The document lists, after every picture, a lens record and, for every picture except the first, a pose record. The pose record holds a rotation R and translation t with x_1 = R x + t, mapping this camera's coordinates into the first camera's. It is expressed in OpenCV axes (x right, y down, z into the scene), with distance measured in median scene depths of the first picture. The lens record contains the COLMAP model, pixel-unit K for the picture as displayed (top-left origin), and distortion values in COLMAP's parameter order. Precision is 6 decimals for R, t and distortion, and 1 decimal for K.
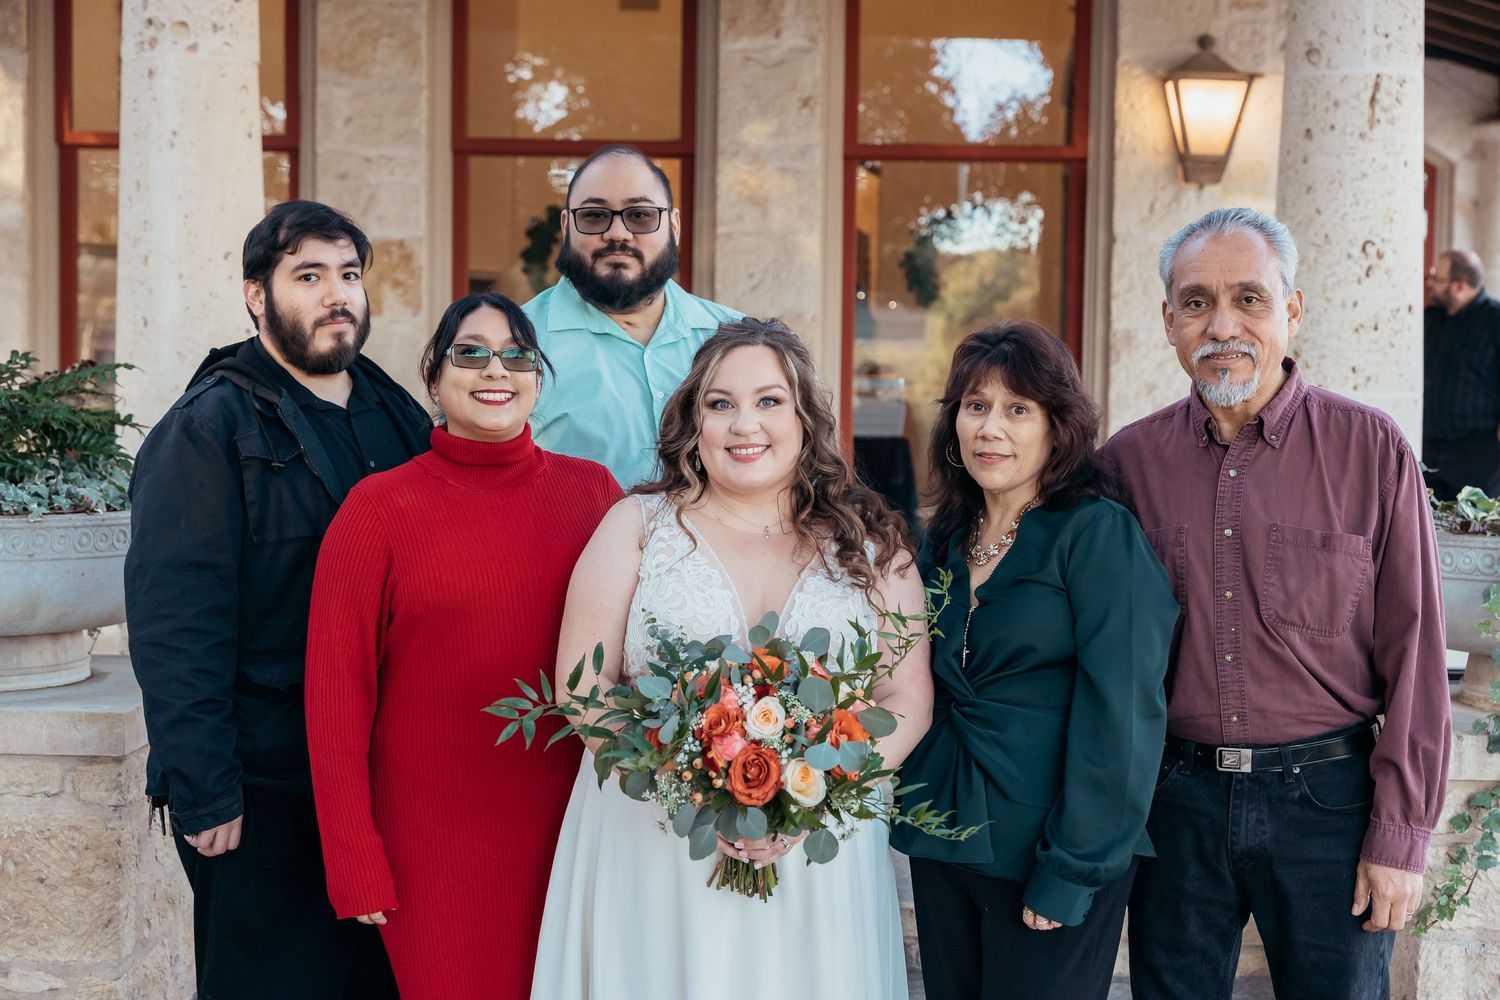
lens RADIAL K [[2339.6, 0, 753.2], [0, 2339.6, 498.5], [0, 0, 1]] dist [-0.012404, 0.000000]
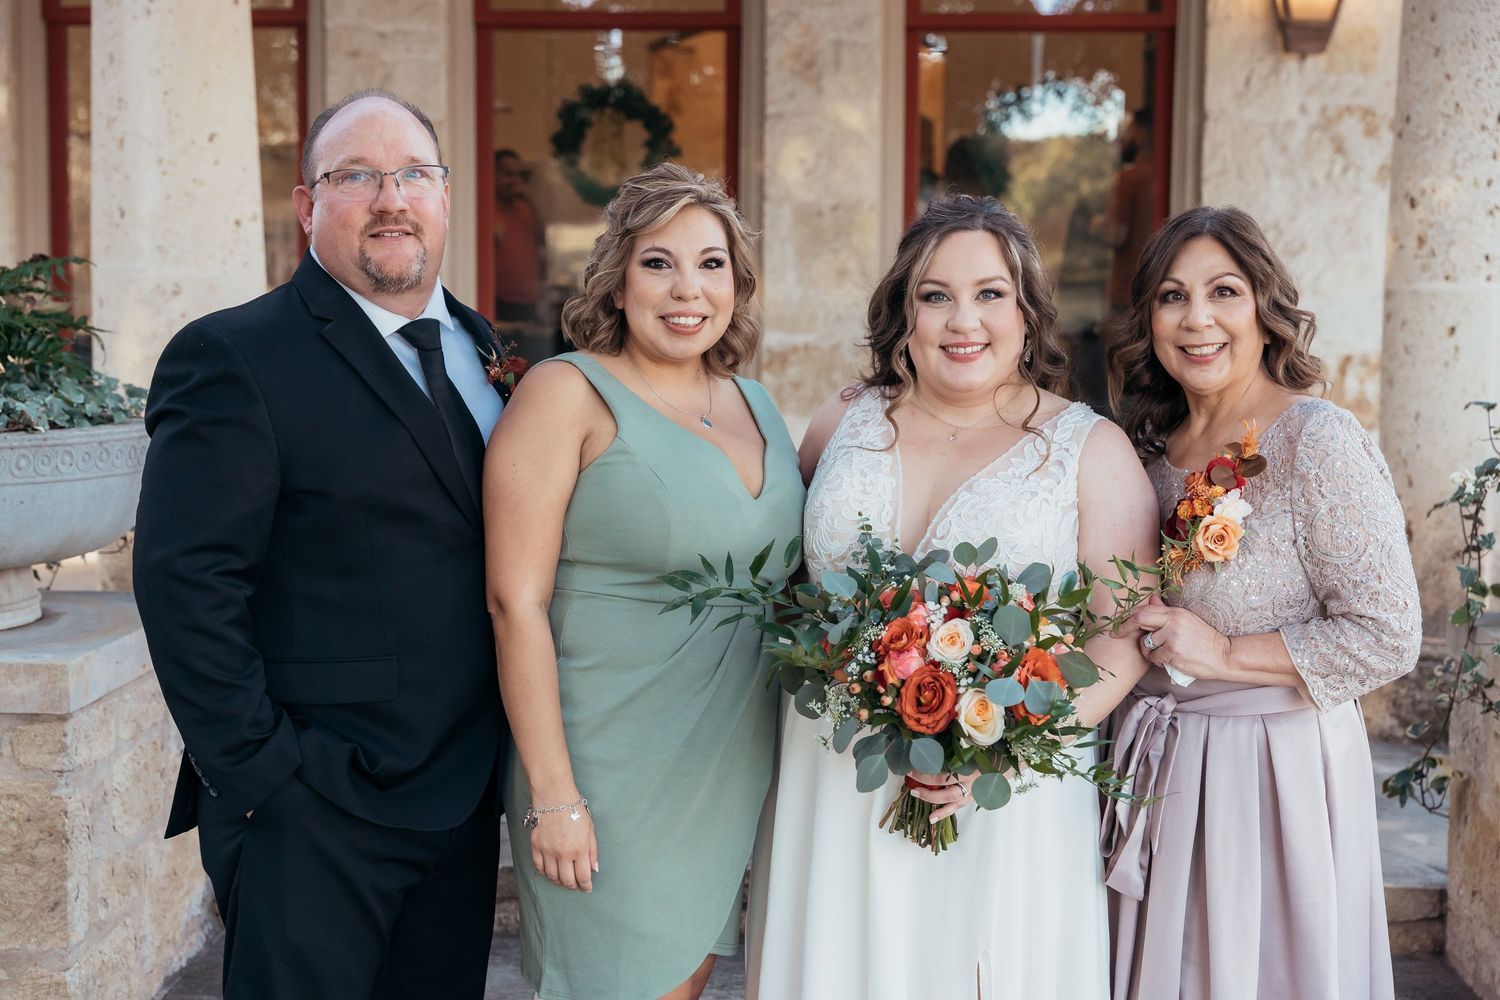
lens RADIAL K [[2414.7, 0, 747.6], [0, 2414.7, 501.3], [0, 0, 1]] dist [0.019681, 0.000000]
pose [[0.999619, -0.003503, -0.027397, 0.002621], [0.004630, 0.999142, 0.041166, -0.001727], [0.027229, -0.041277, 0.998777, 0.057485]]
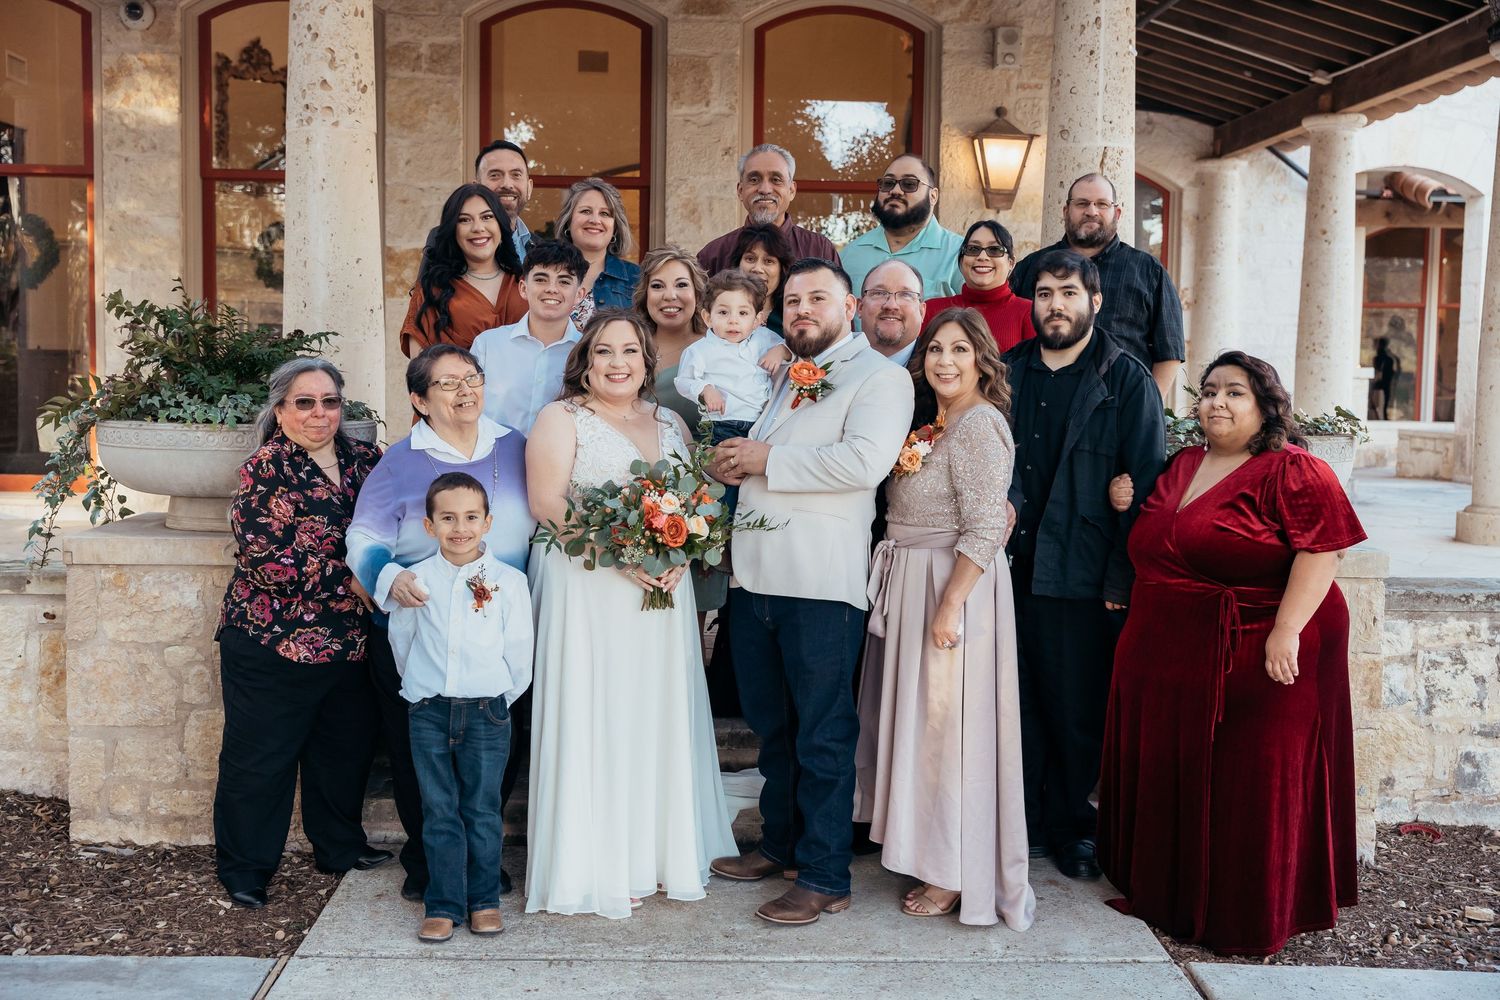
lens RADIAL K [[1835.1, 0, 755.8], [0, 1835.1, 498.2], [0, 0, 1]] dist [-0.036323, 0.000000]
pose [[0.998625, -0.003471, 0.052314, -0.020052], [0.001761, 0.999464, 0.032701, 0.008237], [-0.052400, -0.032564, 0.998095, -0.141649]]
